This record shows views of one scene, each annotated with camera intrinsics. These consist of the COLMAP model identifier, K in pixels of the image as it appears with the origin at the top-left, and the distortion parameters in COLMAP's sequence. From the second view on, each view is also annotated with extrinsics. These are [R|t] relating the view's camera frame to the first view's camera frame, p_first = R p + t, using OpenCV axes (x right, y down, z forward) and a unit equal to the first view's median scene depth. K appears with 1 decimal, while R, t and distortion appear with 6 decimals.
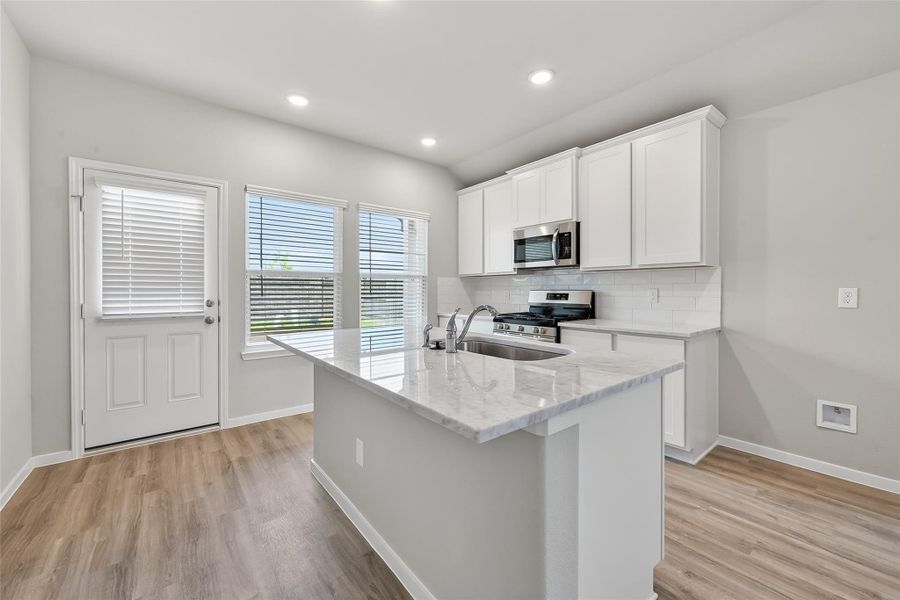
lens RADIAL K [[359.1, 0, 451.4], [0, 359.1, 291.1], [0, 0, 1]] dist [-0.000321, -0.000096]
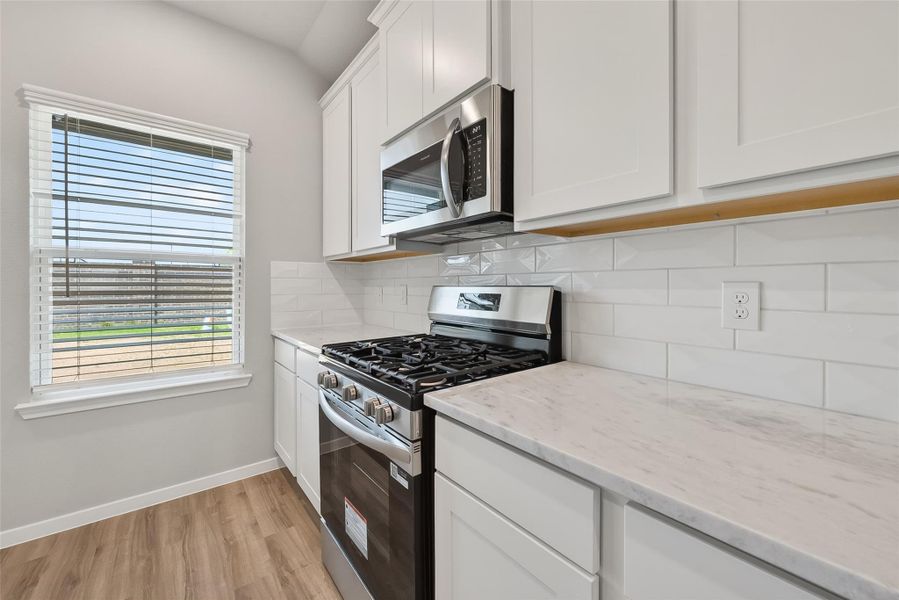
lens RADIAL K [[360.4, 0, 451.7], [0, 360.4, 284.9], [0, 0, 1]] dist [-0.001427, -0.000203]
pose [[0.999983, 0.000603, -0.005730, 0.319958], [-0.000624, 0.999993, -0.003756, -0.003372], [0.005728, 0.003760, 0.999977, 0.693579]]
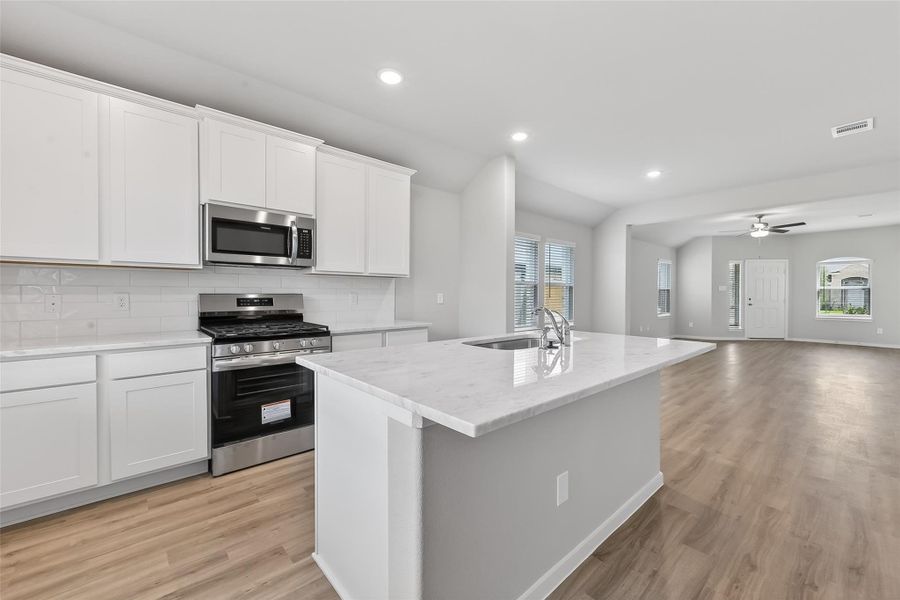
lens RADIAL K [[354.9, 0, 451.2], [0, 354.9, 294.7], [0, 0, 1]] dist [-0.000269, -0.000178]
pose [[-0.045578, 0.000213, 0.998961, -0.607451], [-0.000879, 1.000000, -0.000253, -0.000666], [-0.998960, -0.000889, -0.045578, 0.736070]]
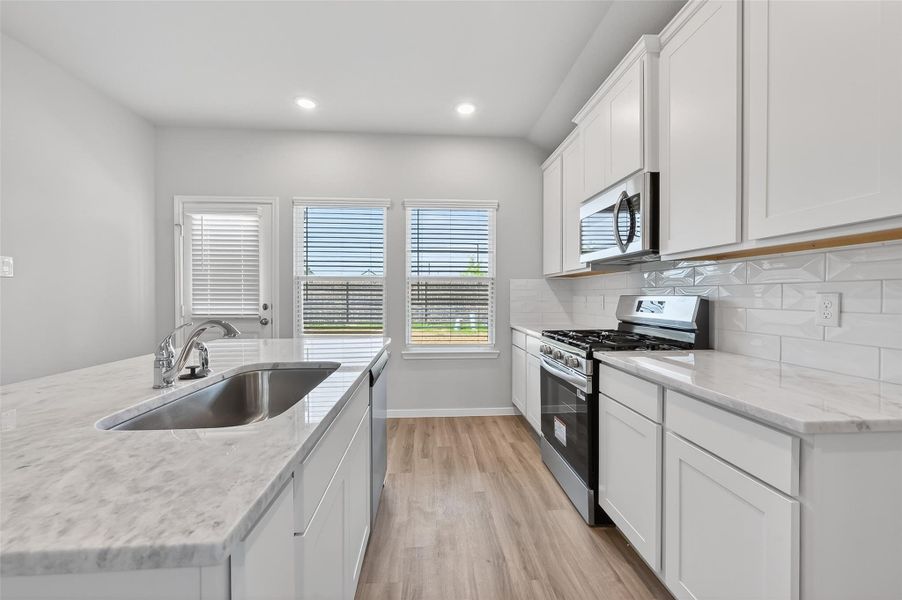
lens RADIAL K [[358.4, 0, 446.9], [0, 358.4, 298.9], [0, 0, 1]] dist [-0.000150, -0.000033]
pose [[0.817493, 0.007410, -0.575890, 0.434119], [-0.002963, 0.999958, 0.008660, -0.002261], [0.575930, -0.005373, 0.817481, 0.387841]]
